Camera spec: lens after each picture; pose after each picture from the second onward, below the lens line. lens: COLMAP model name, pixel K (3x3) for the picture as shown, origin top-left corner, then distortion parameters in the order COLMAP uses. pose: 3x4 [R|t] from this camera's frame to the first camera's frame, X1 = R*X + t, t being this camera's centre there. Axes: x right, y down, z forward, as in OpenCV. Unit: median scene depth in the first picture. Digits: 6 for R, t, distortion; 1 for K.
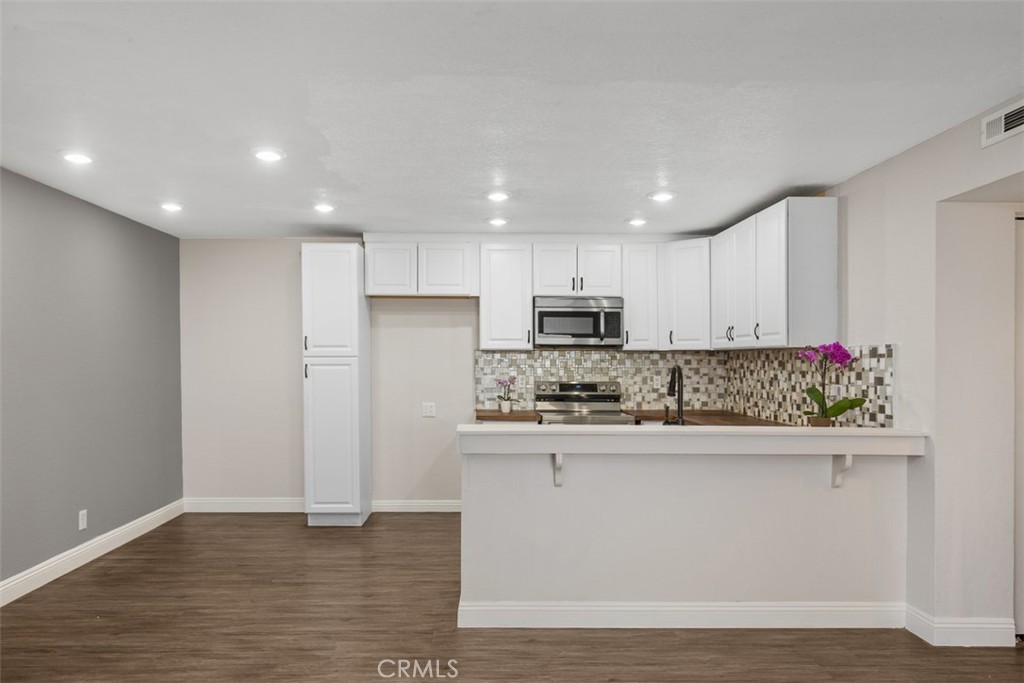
lens RADIAL K [[696.3, 0, 448.9], [0, 696.3, 369.6], [0, 0, 1]] dist [-0.005475, 0.000311]
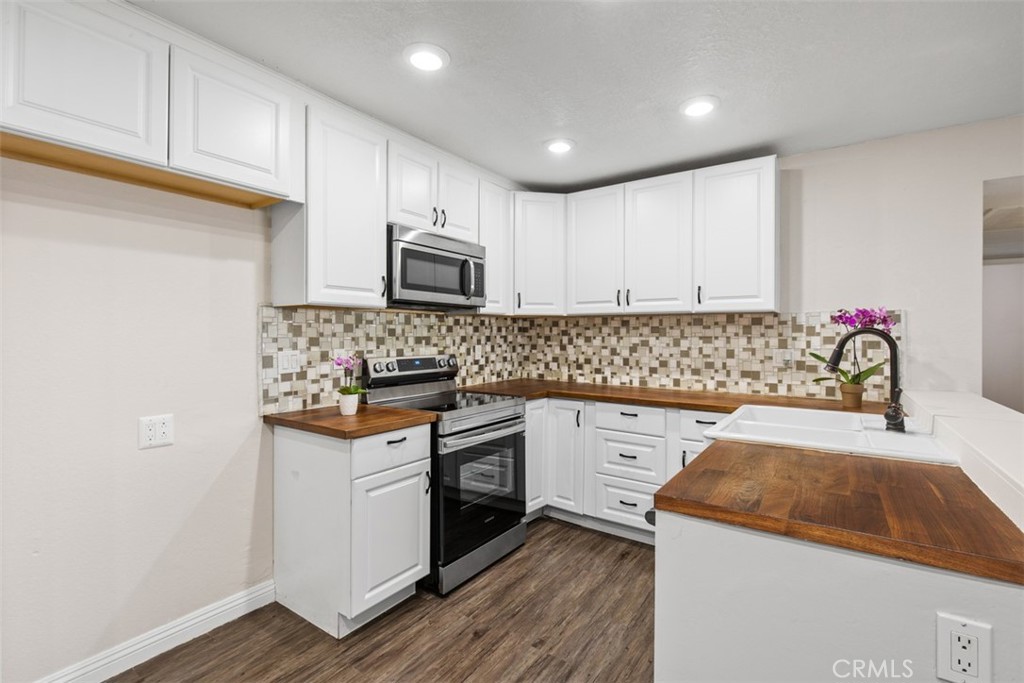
lens RADIAL K [[463.9, 0, 511.0], [0, 463.9, 331.1], [0, 0, 1]] dist [0.000810, -0.000580]
pose [[0.537182, 0.002099, 0.843463, -0.177023], [0.011534, 0.999885, -0.009834, -0.002363], [-0.843387, 0.015011, 0.537097, 0.699021]]
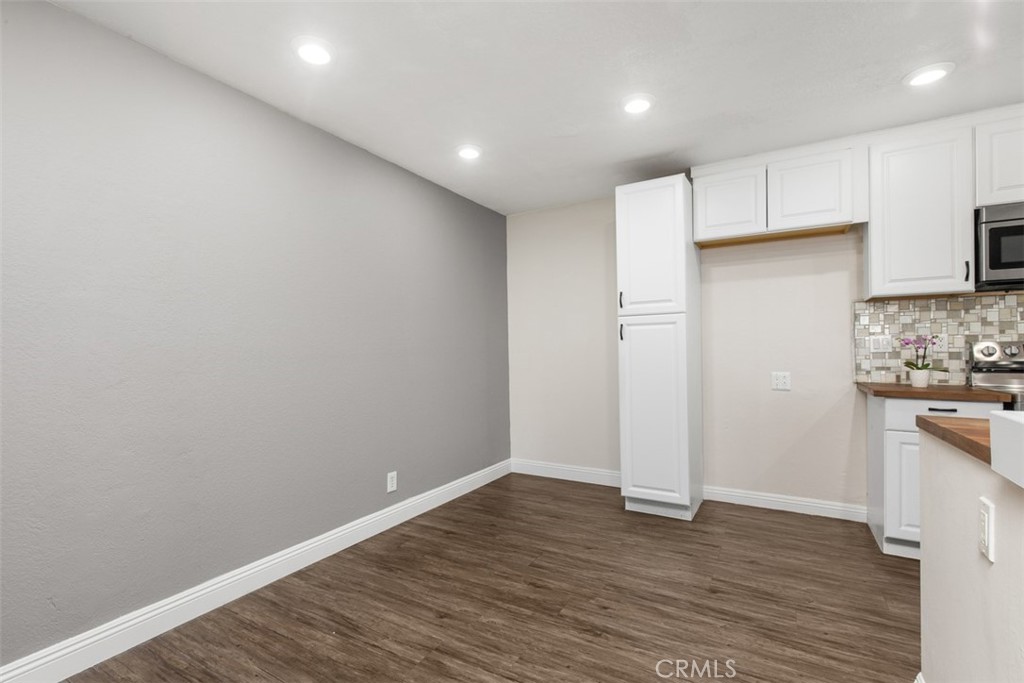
lens RADIAL K [[458.0, 0, 500.7], [0, 458.0, 352.9], [0, 0, 1]] dist [0.000613, -0.000166]
pose [[0.873897, -0.006457, -0.486068, -0.059247], [0.004222, 0.999975, -0.005693, 0.030179], [0.486093, 0.002923, 0.873902, 0.425703]]
